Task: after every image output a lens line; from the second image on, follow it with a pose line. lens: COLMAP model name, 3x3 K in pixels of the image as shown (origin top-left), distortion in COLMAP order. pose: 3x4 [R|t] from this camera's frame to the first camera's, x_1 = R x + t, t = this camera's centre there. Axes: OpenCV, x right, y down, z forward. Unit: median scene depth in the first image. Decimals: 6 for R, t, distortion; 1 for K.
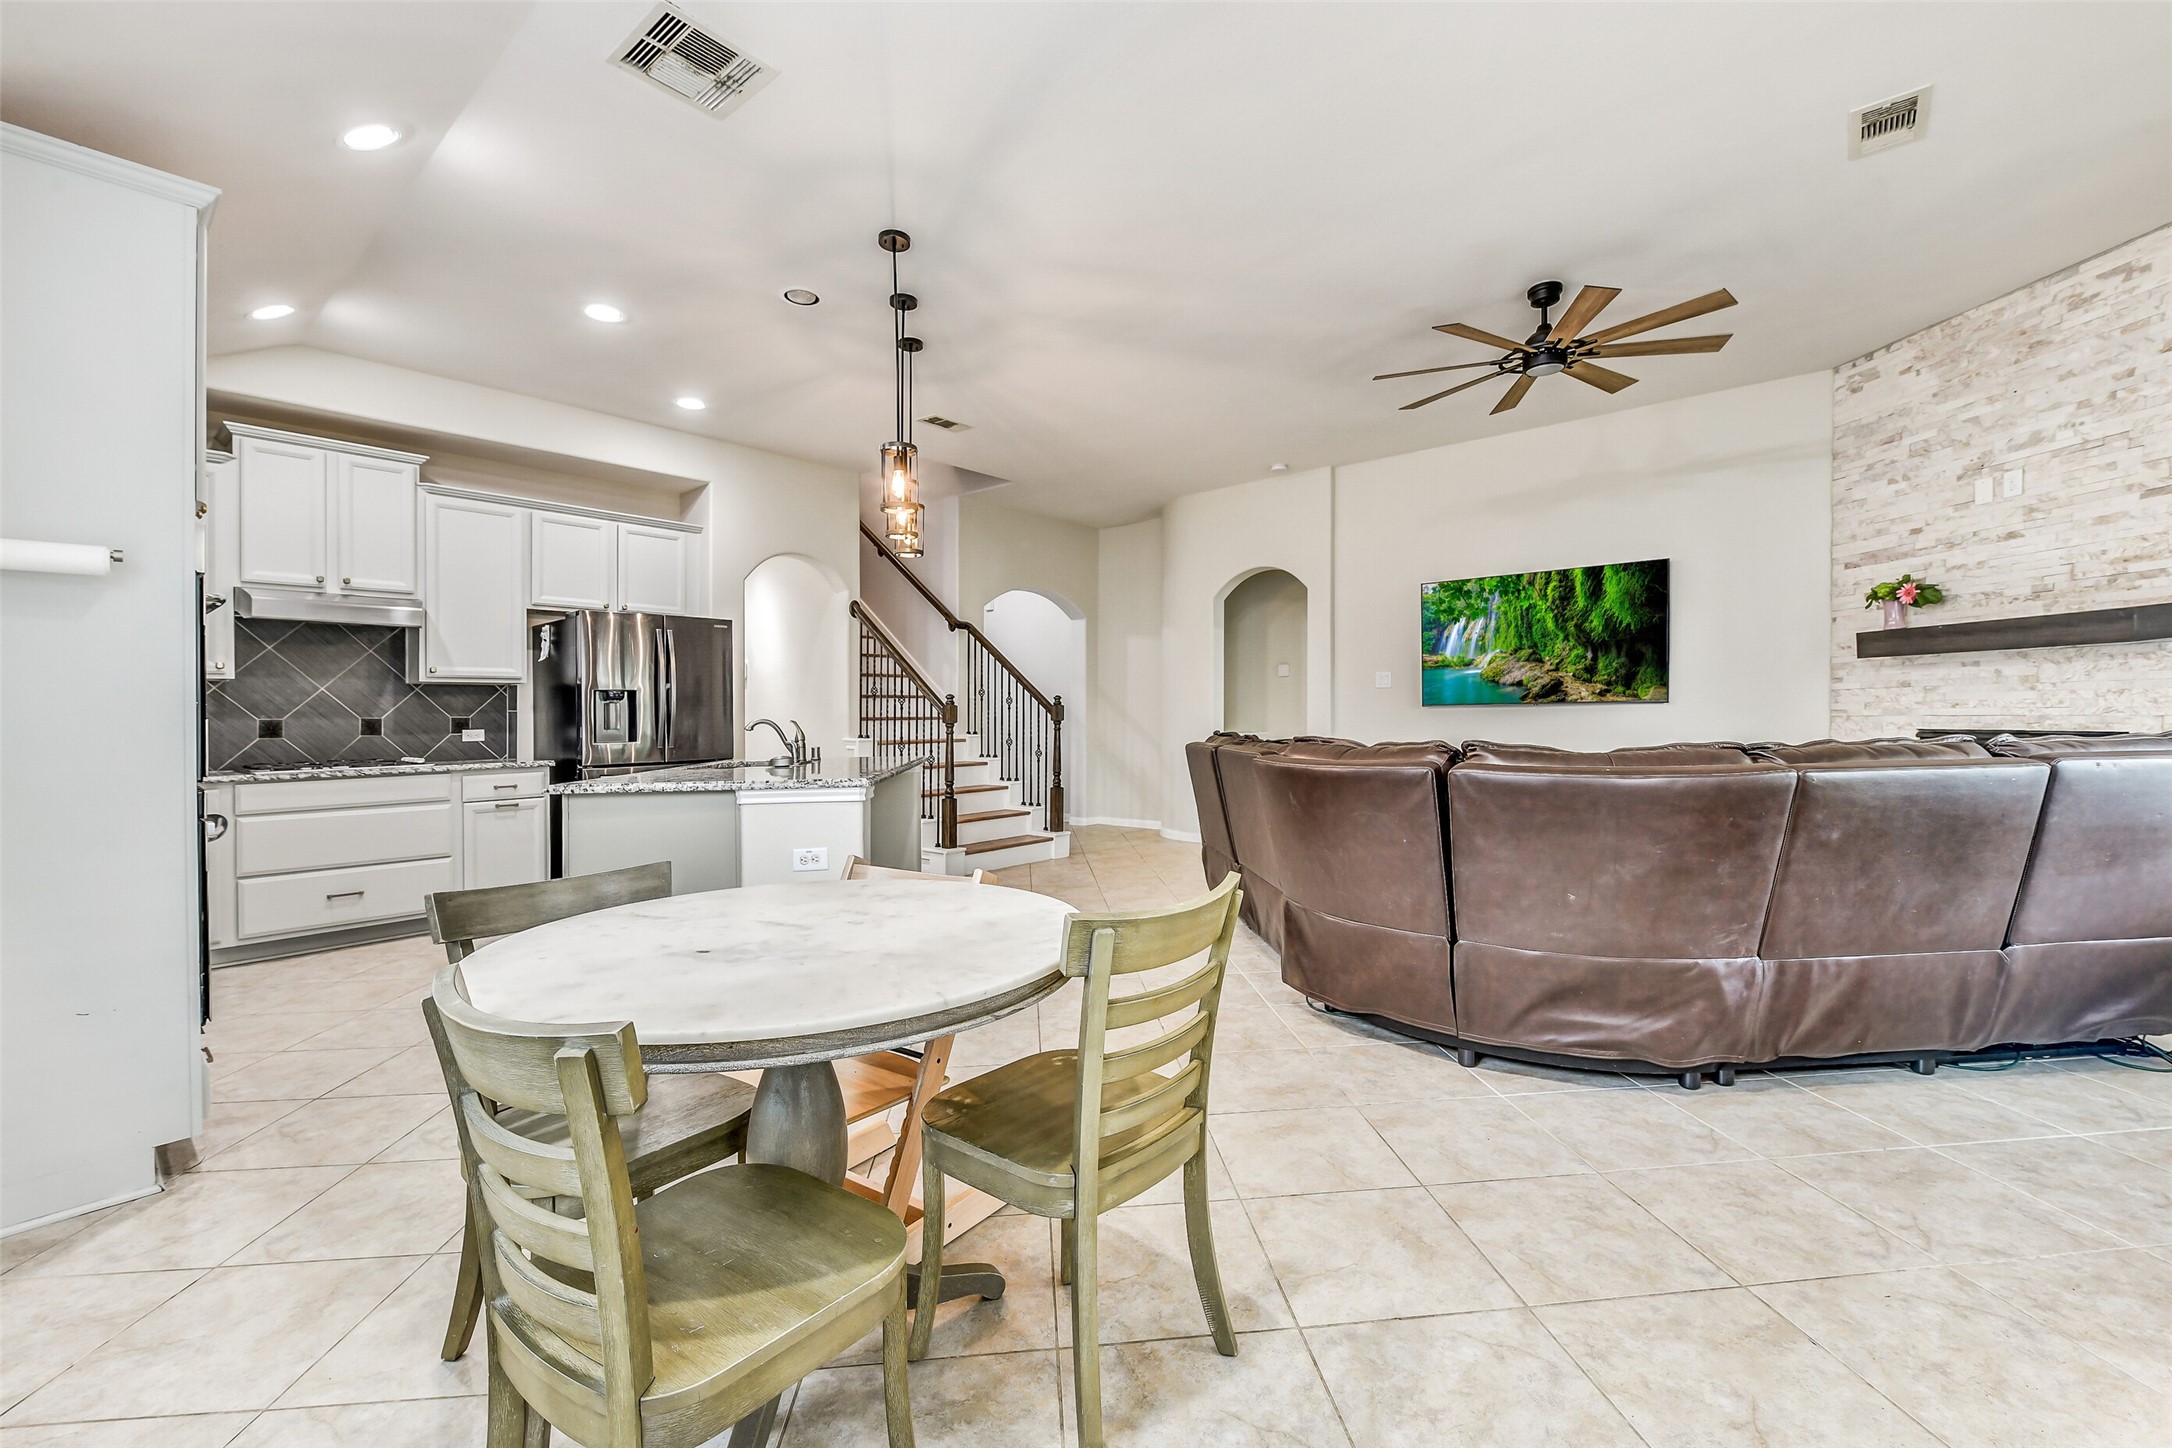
lens RADIAL K [[912.3, 0, 1100.9], [0, 912.3, 731.0], [0, 0, 1]] dist [-0.004914, -0.000429]
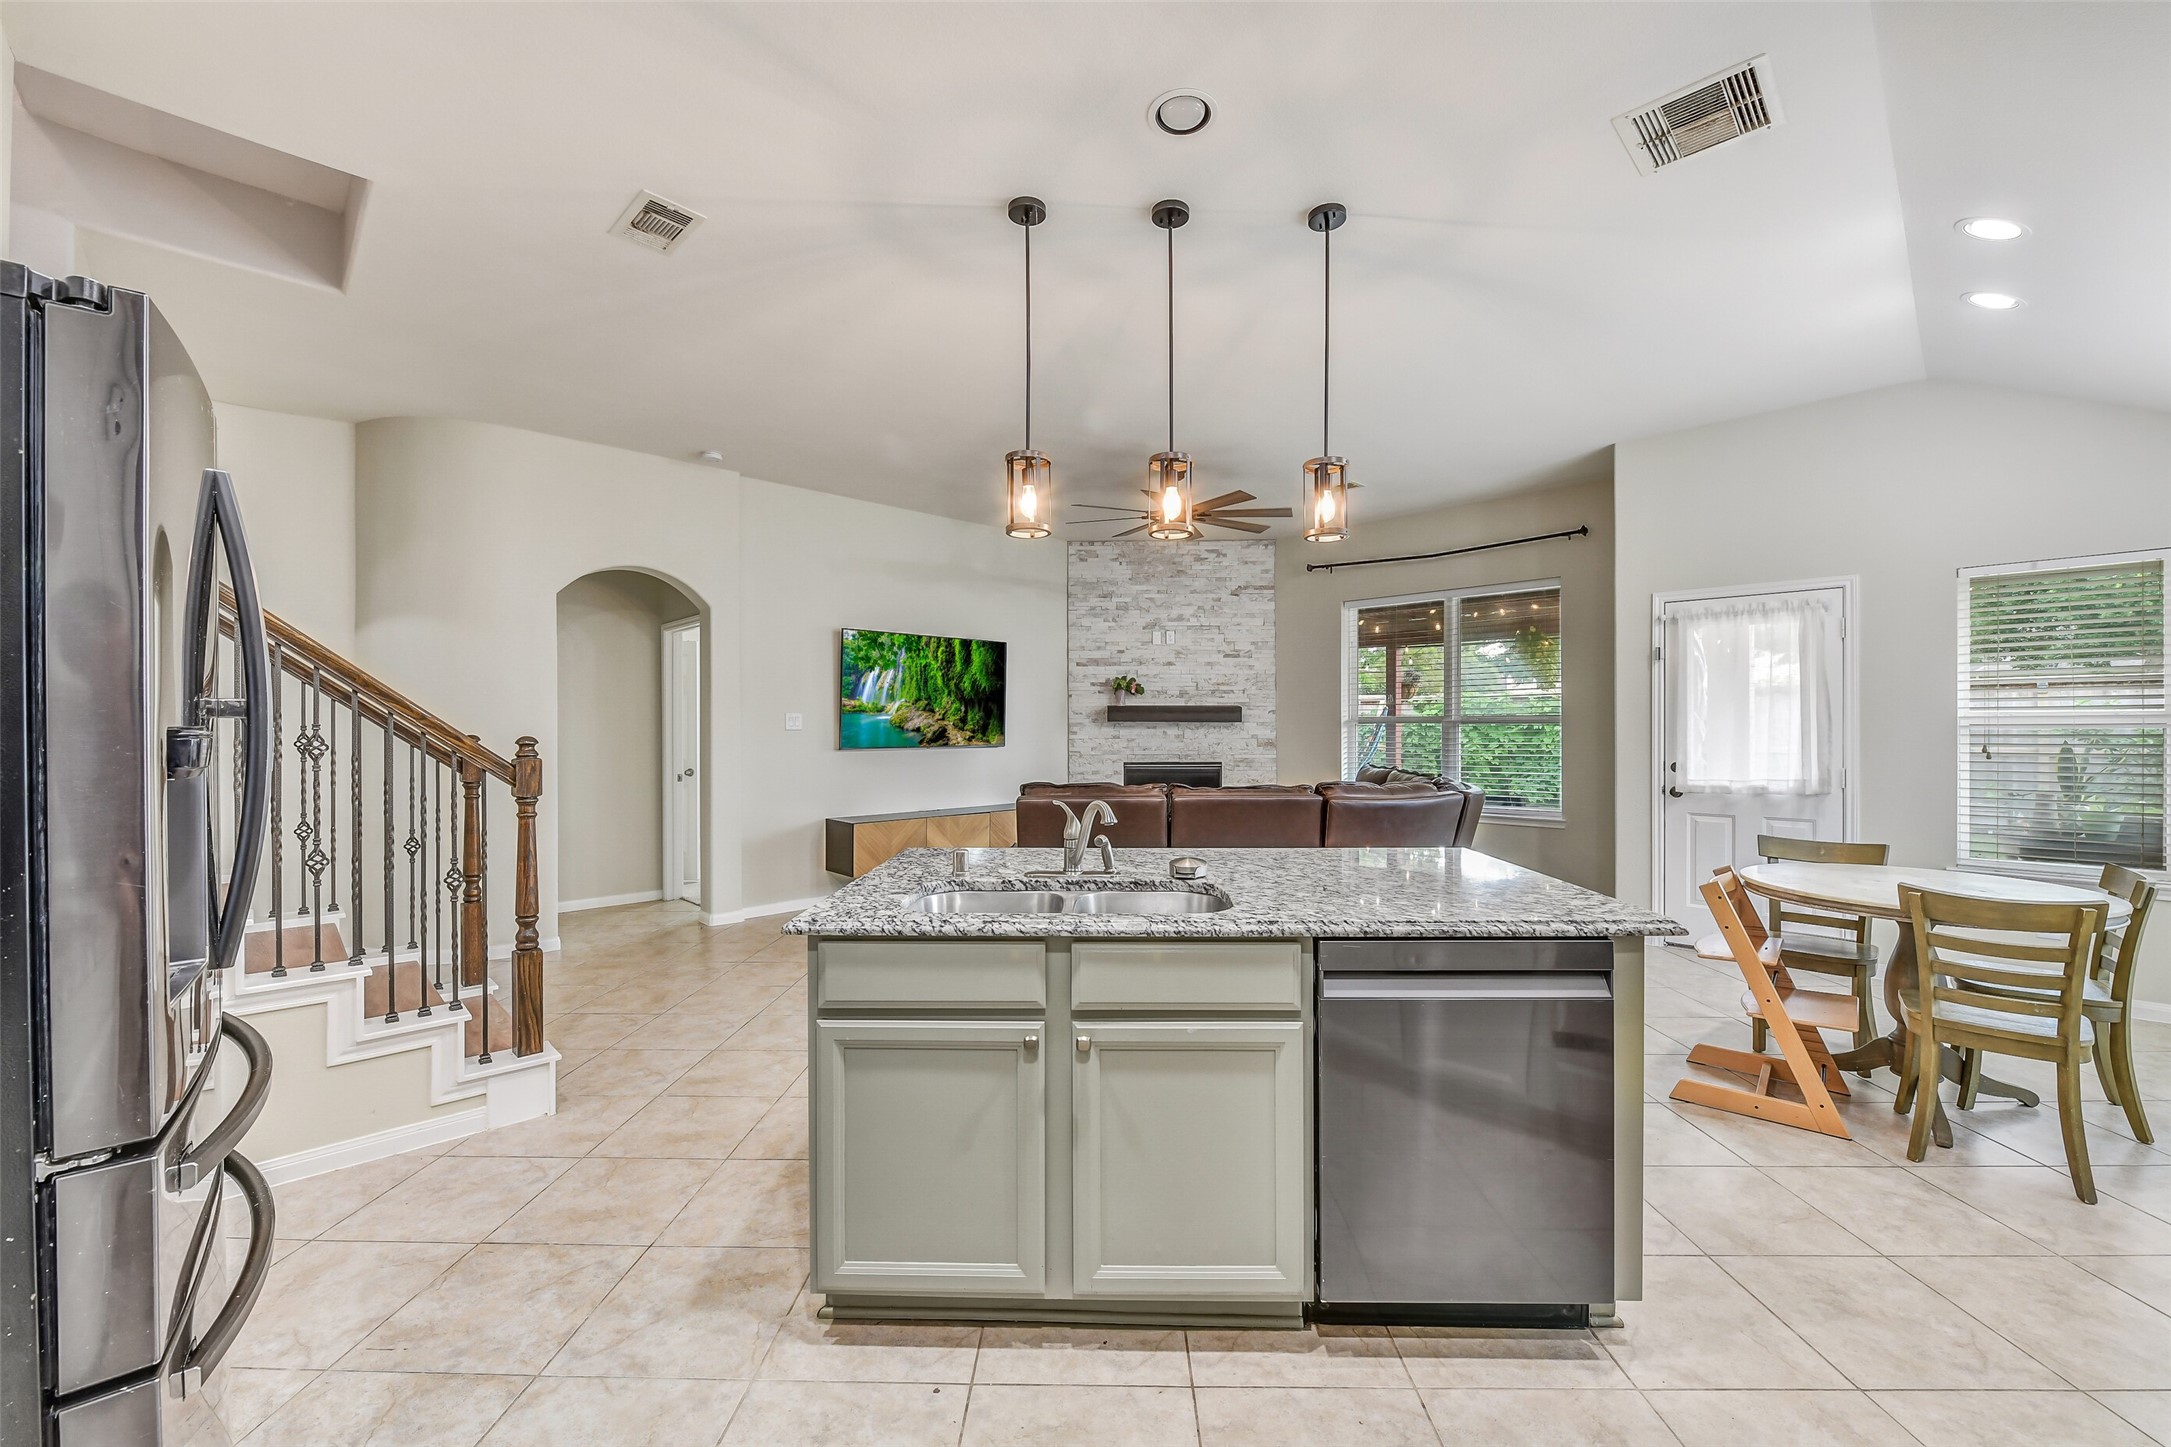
lens RADIAL K [[874.5, 0, 1114.8], [0, 874.5, 742.4], [0, 0, 1]] dist [-0.000857, -0.000619]
pose [[0.096875, 0.000021, 0.995297, -0.644484], [0.019228, 0.999813, -0.001893, -0.030004], [-0.995111, 0.019321, 0.096856, 0.667952]]
